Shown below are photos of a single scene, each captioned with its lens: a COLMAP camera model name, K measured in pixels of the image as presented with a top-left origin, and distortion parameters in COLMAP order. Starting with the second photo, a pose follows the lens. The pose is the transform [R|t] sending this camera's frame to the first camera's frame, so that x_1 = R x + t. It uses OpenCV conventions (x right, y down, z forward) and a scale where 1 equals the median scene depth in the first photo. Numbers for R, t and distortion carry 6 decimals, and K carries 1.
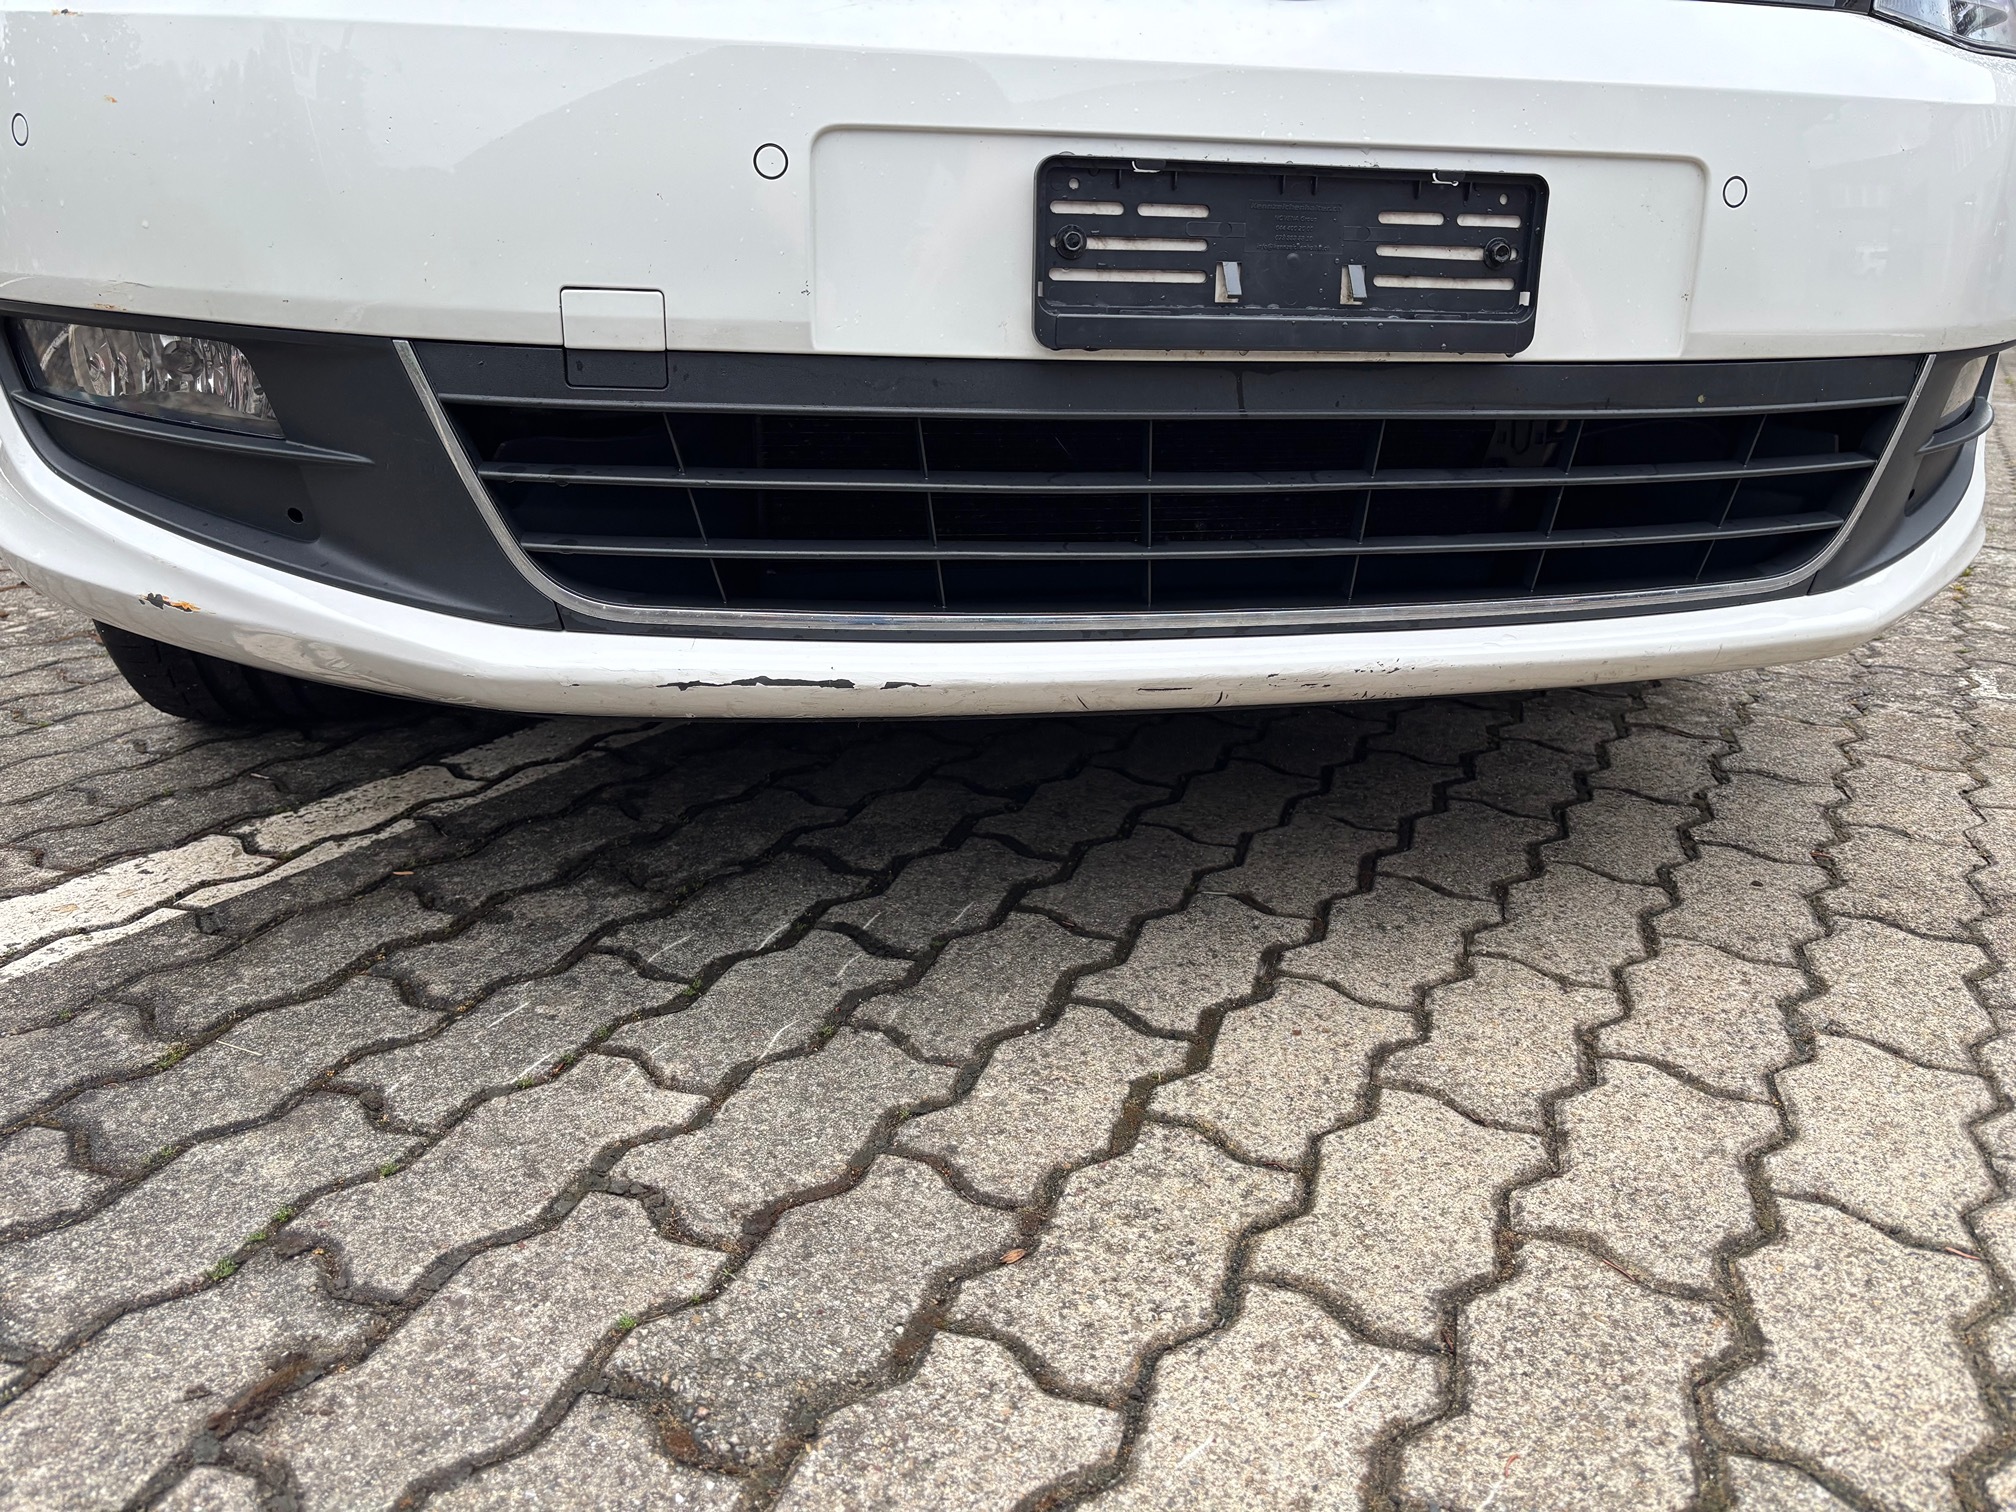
lens RADIAL K [[1510.5, 0, 1026.9], [0, 1510.5, 720.9], [0, 0, 1]] dist [0.048875, -0.062920]
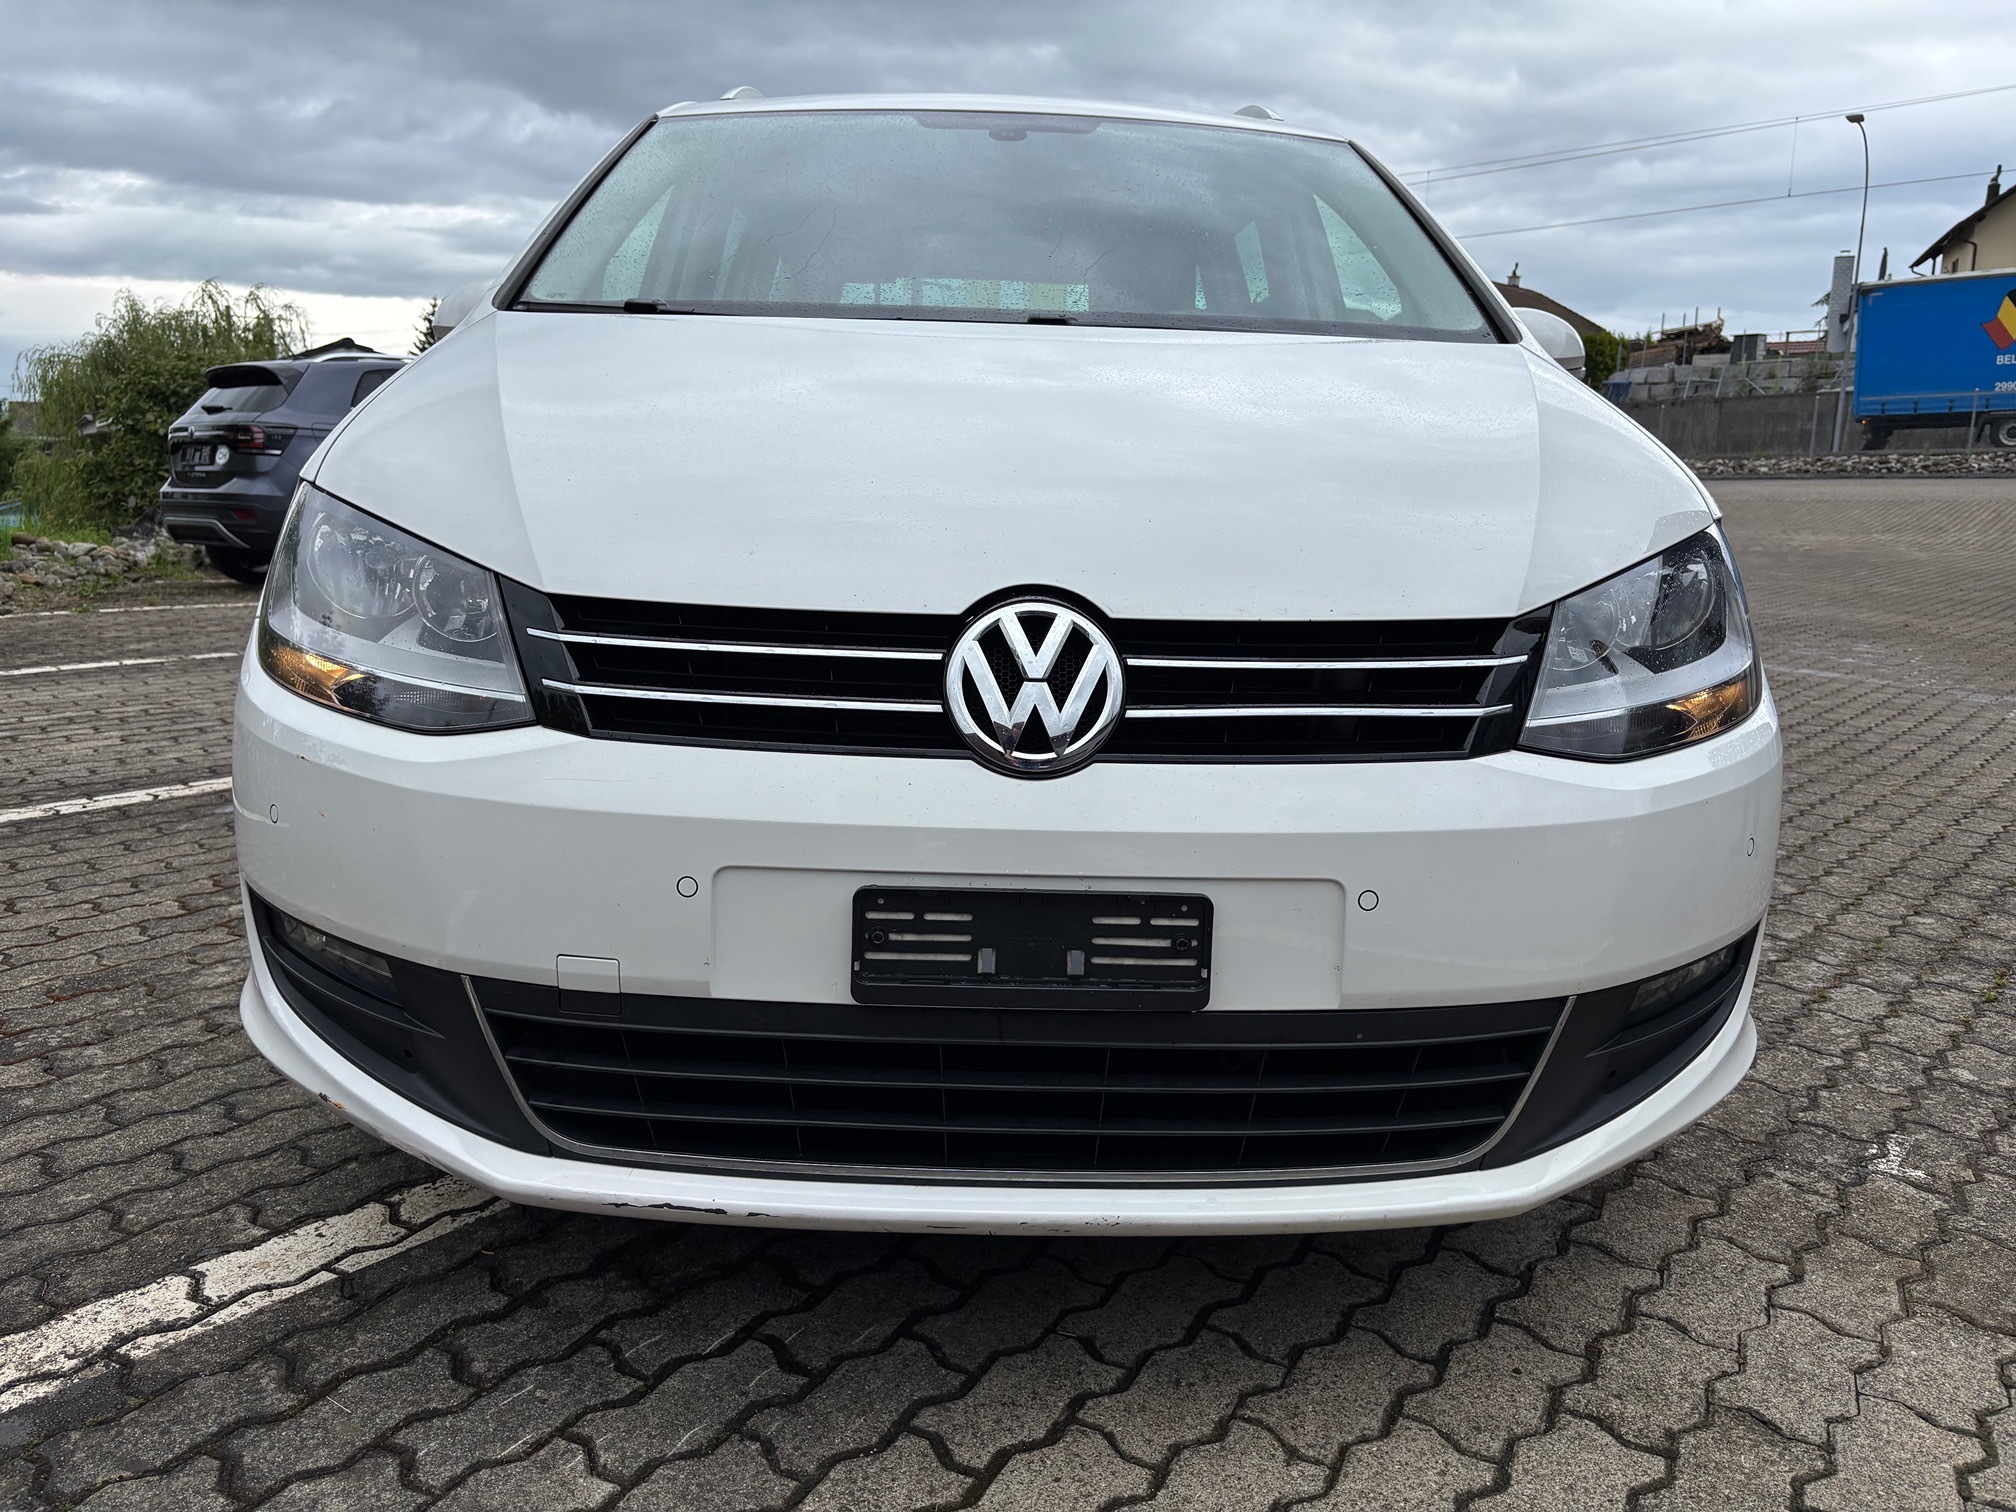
lens RADIAL K [[1505.2, 0, 1017.4], [0, 1505.2, 730.3], [0, 0, 1]] dist [0.059669, -0.073375]
pose [[0.982945, 0.041433, -0.179173, 0.346154], [-0.063590, 0.990766, -0.119747, -0.279529], [0.172557, 0.129099, 0.976503, -0.392686]]
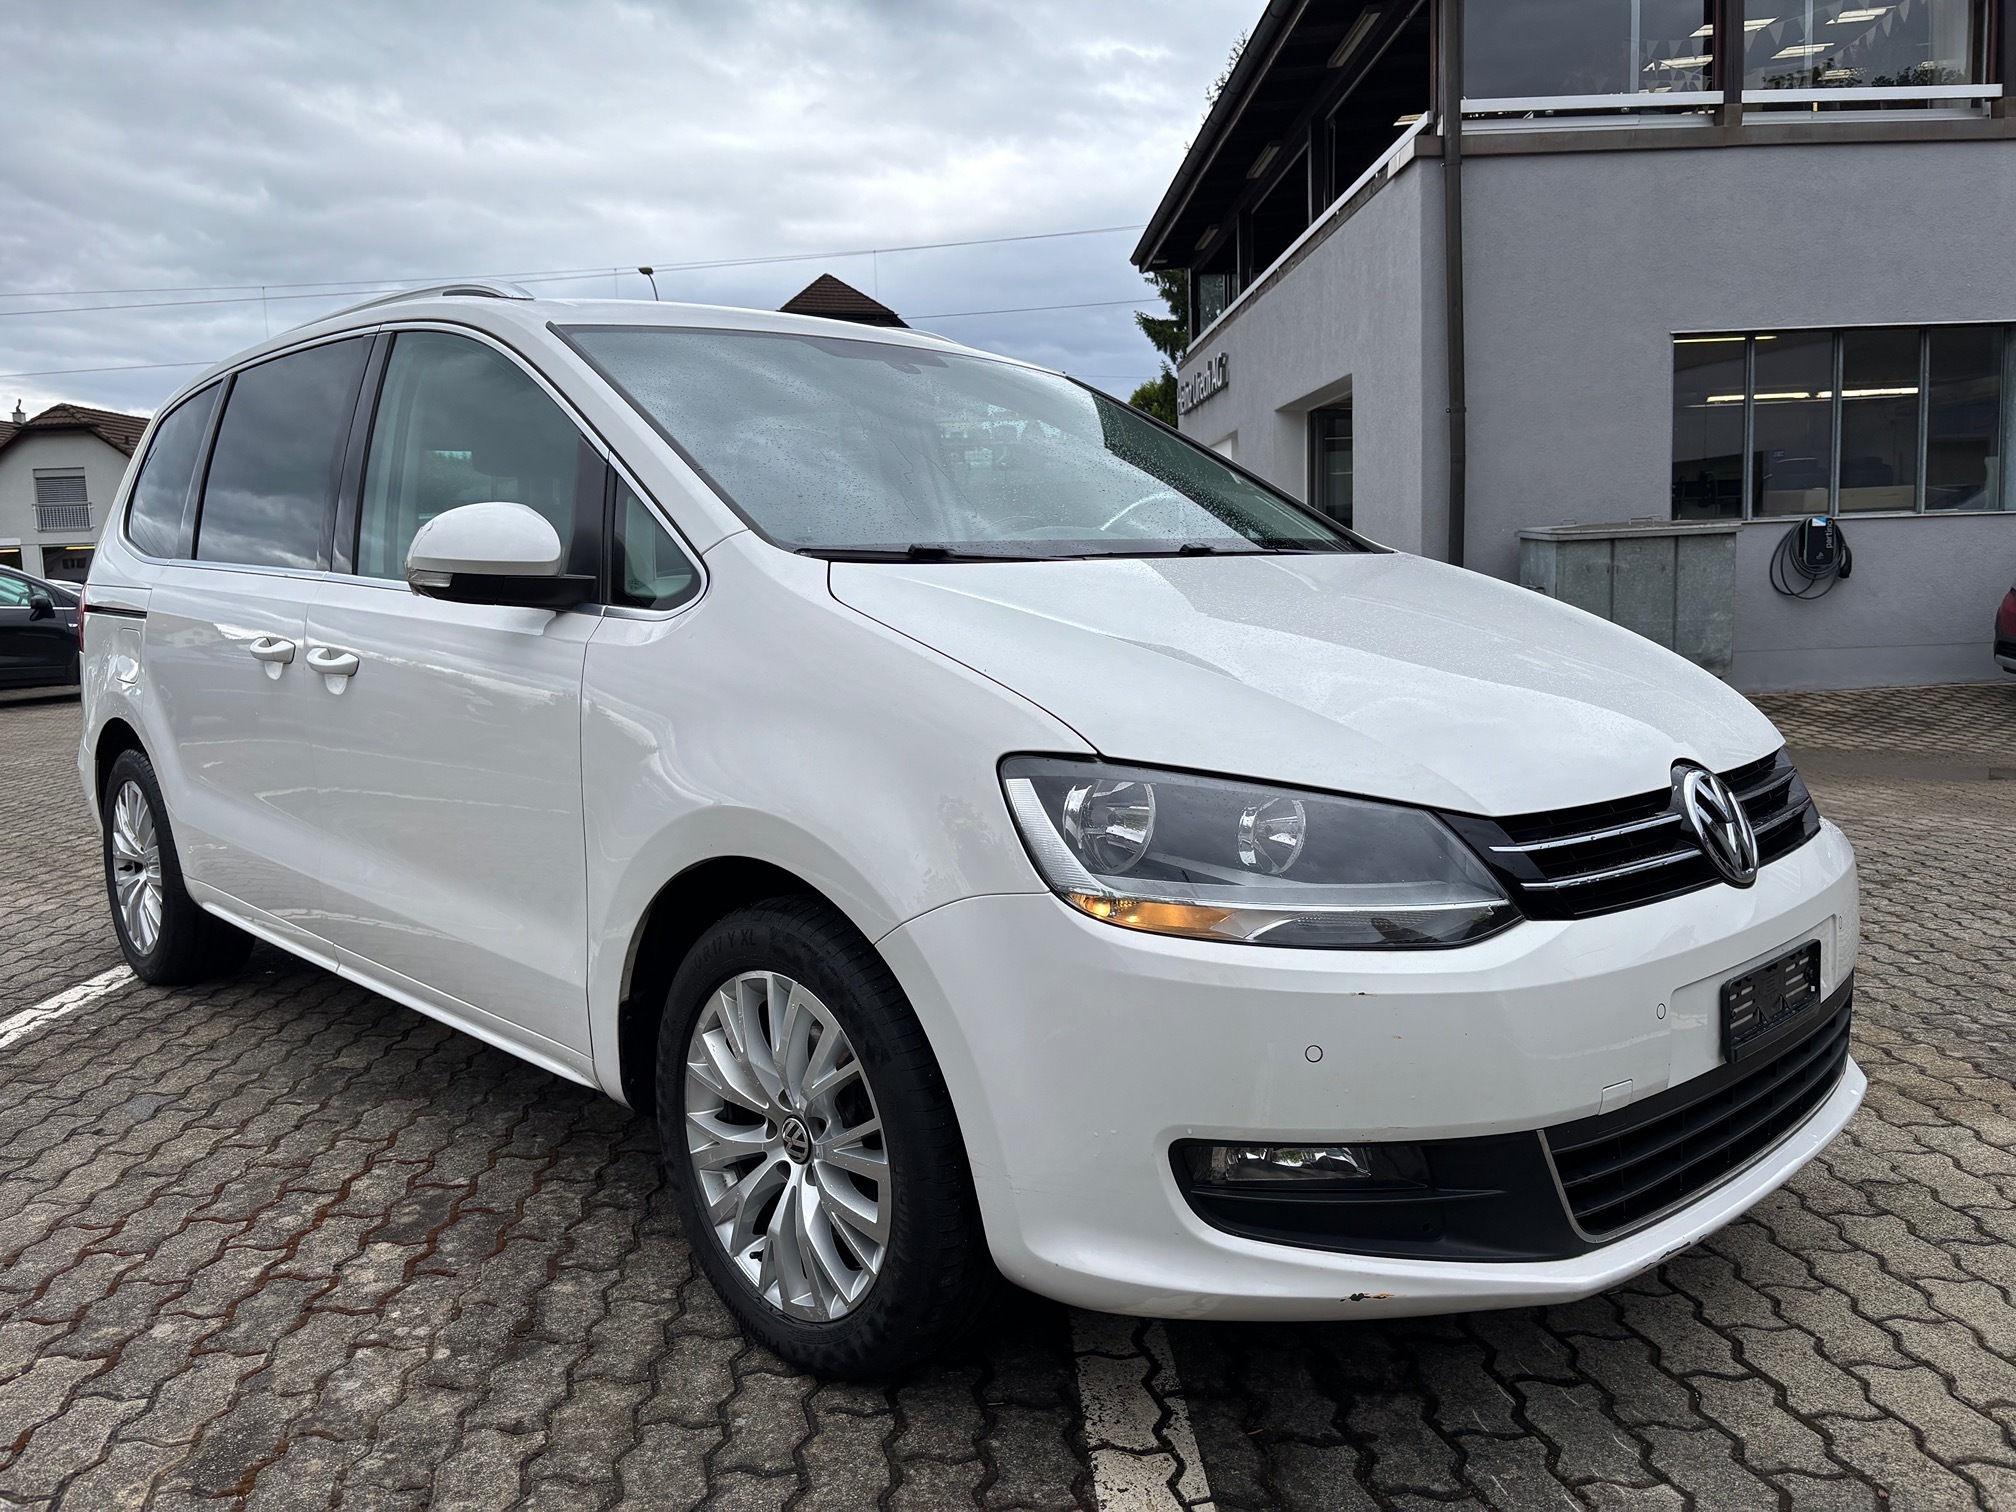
lens RADIAL K [[1494.3, 0, 1001.0], [0, 1494.3, 704.5], [0, 0, 1]] dist [0.057407, -0.077350]
pose [[0.858376, -0.086270, 0.505715, -1.568858], [0.190179, 0.969034, -0.157494, -0.488563], [-0.476469, 0.231365, 0.848203, -0.377423]]
